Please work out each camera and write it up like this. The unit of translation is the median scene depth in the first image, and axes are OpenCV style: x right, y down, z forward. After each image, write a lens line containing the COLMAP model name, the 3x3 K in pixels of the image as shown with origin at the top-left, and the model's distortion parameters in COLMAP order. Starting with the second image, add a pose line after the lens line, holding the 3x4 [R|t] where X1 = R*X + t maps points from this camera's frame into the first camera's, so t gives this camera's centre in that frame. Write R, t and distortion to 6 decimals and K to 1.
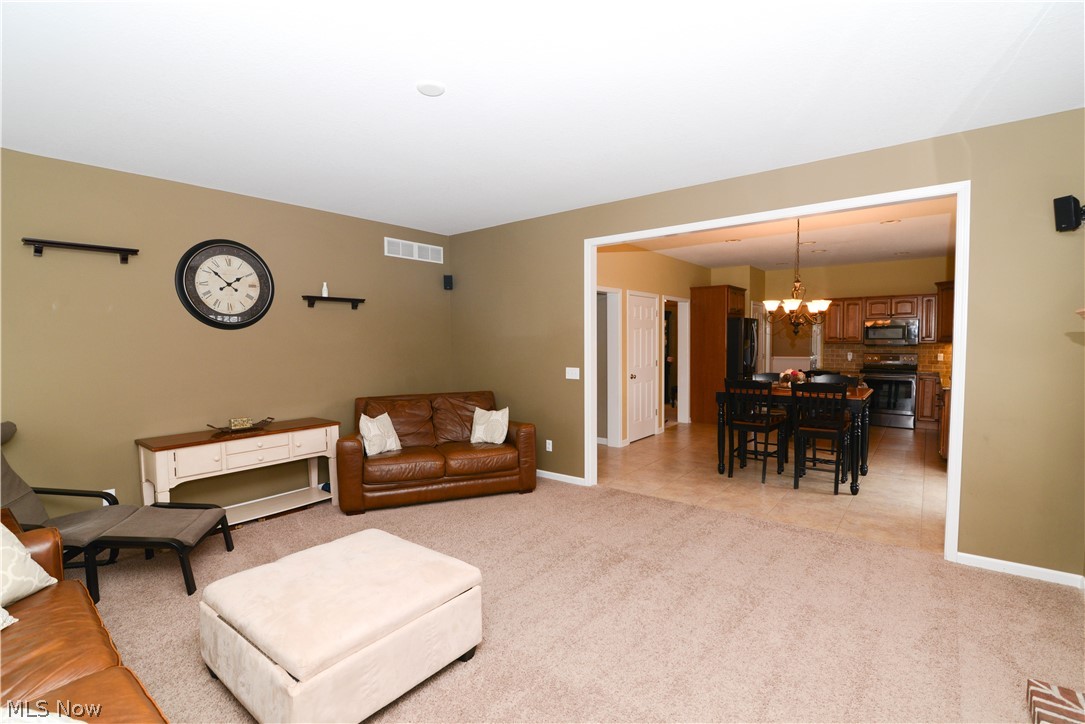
lens RADIAL K [[496.5, 0, 542.5], [0, 496.5, 362.0], [0, 0, 1]] dist [-0.001643, -0.000398]
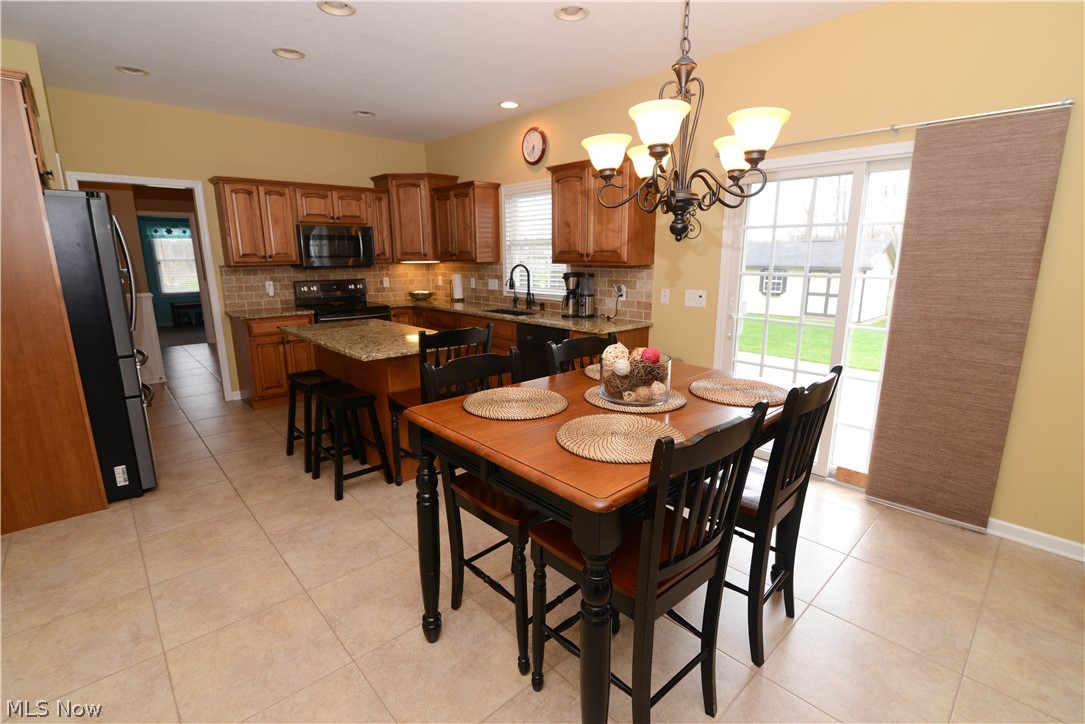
lens RADIAL K [[496.5, 0, 542.5], [0, 496.5, 362.0], [0, 0, 1]] dist [-0.001643, -0.000398]
pose [[0.157526, -0.202933, 0.966439, 0.100219], [0.052379, 0.978997, 0.197032, -0.025498], [-0.986125, 0.019584, 0.164847, 0.623420]]
